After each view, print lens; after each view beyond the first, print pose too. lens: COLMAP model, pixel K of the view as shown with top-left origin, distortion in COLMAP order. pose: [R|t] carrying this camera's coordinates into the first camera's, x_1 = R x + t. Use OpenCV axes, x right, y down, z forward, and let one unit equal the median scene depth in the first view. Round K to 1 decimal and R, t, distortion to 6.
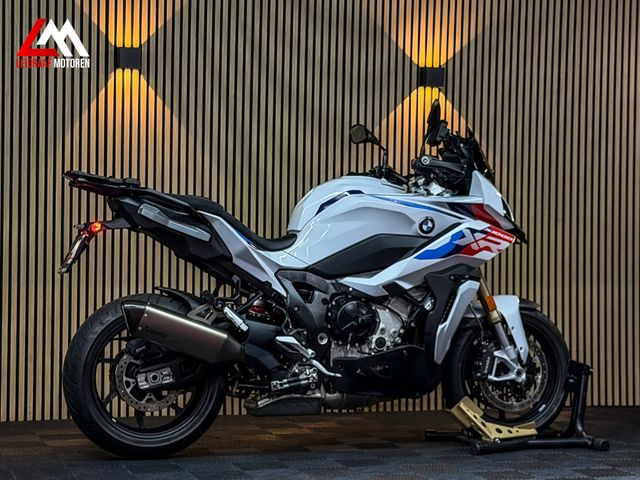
lens RADIAL K [[1385.5, 0, 313.9], [0, 1385.5, 233.6], [0, 0, 1]] dist [0.108445, 0.000000]
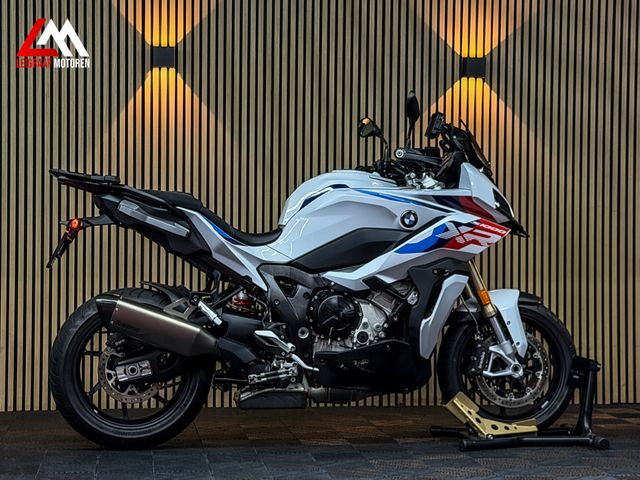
lens RADIAL K [[1385.5, 0, 327.6], [0, 1385.5, 214.9], [0, 0, 1]] dist [0.108445, 0.000000]
pose [[0.987391, -0.008621, -0.158068, 0.174060], [0.007626, 0.999947, -0.006900, -0.002349], [0.158119, 0.005608, 0.987404, 0.010423]]
